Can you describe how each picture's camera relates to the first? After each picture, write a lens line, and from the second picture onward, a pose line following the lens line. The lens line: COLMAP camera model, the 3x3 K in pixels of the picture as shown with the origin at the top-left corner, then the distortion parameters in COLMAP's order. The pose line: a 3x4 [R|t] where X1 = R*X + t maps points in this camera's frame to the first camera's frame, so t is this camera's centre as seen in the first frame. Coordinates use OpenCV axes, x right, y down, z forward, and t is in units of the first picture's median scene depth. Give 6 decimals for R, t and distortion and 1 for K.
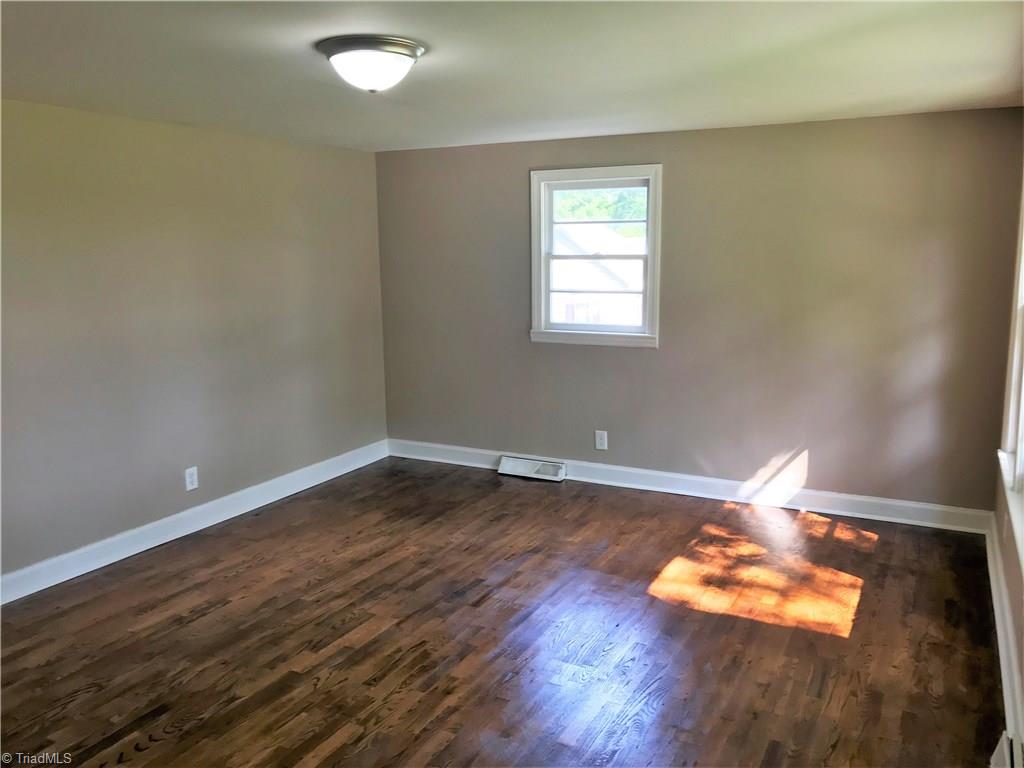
lens RADIAL K [[827.0, 0, 514.4], [0, 827.0, 383.1], [0, 0, 1]] dist [0.008850, -0.014057]
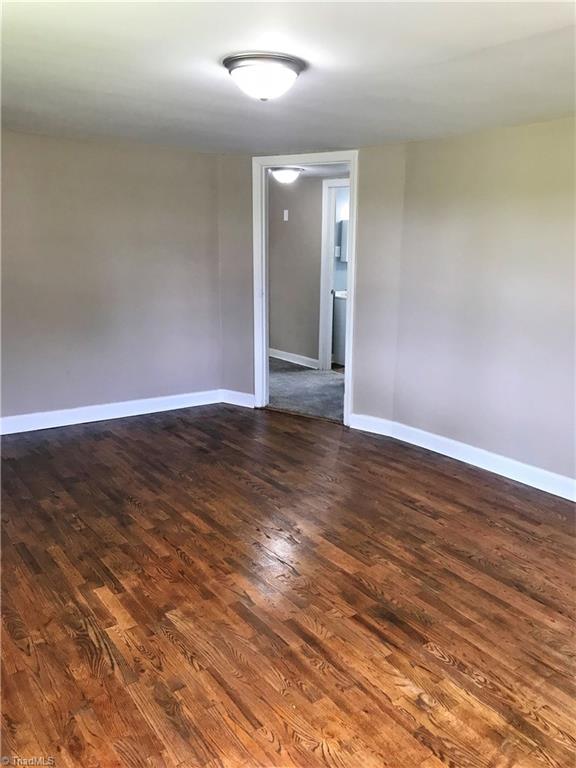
lens RADIAL K [[632.2, 0, 289.9], [0, 632.2, 379.6], [0, 0, 1]] dist [0.114286, -0.255638]
pose [[-0.458171, 0.188277, -0.868695, 0.398929], [-0.154167, 0.945665, 0.286271, -0.126470], [0.875392, 0.265085, -0.404250, 0.831258]]
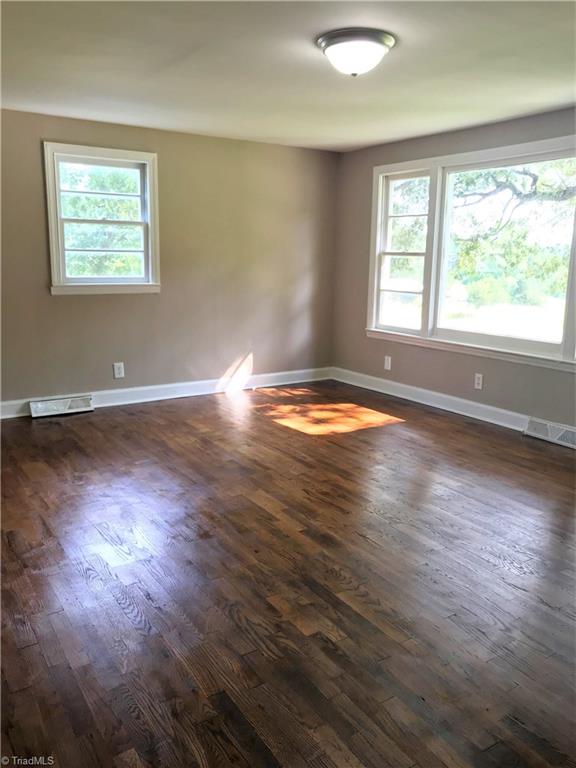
lens RADIAL K [[620.2, 0, 298.7], [0, 620.2, 385.1], [0, 0, 1]] dist [0.008850, -0.014057]
pose [[0.493235, -0.170799, 0.852964, -0.628924], [0.123000, 0.984377, 0.125987, 0.006288], [-0.861157, 0.042773, 0.506537, 0.311960]]
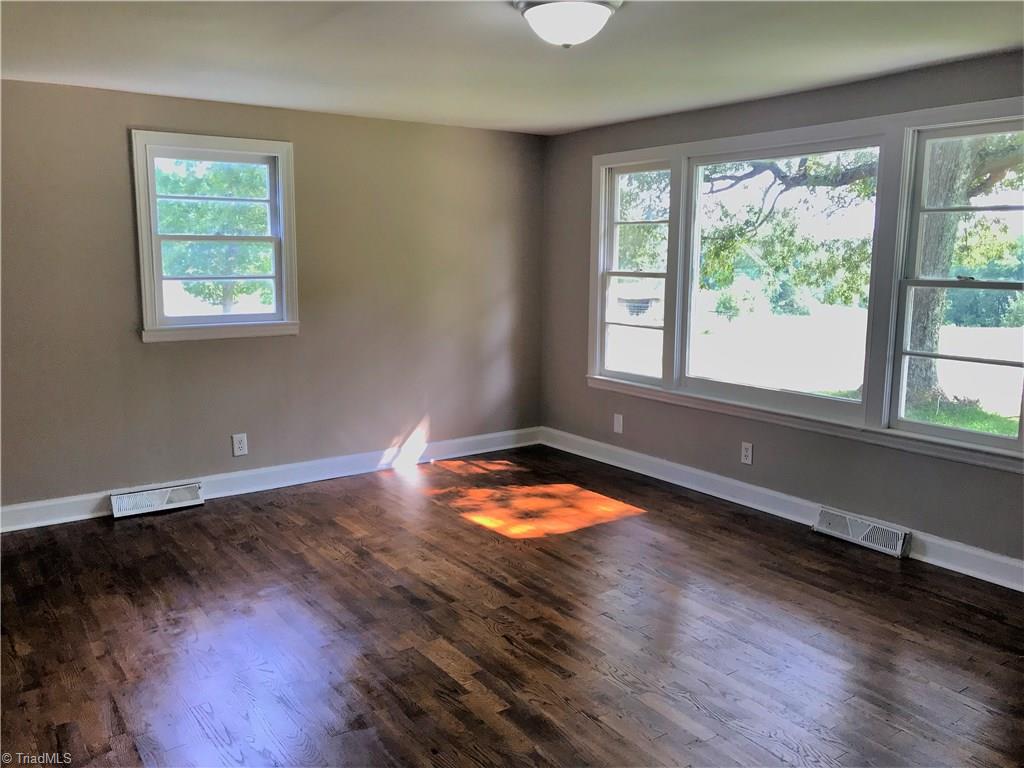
lens RADIAL K [[827.0, 0, 514.4], [0, 827.0, 383.1], [0, 0, 1]] dist [0.008850, -0.014057]
pose [[0.470522, -0.135311, 0.871952, -0.578145], [0.137511, 0.987344, 0.079014, -0.029216], [-0.871608, 0.082725, 0.483174, 0.334246]]
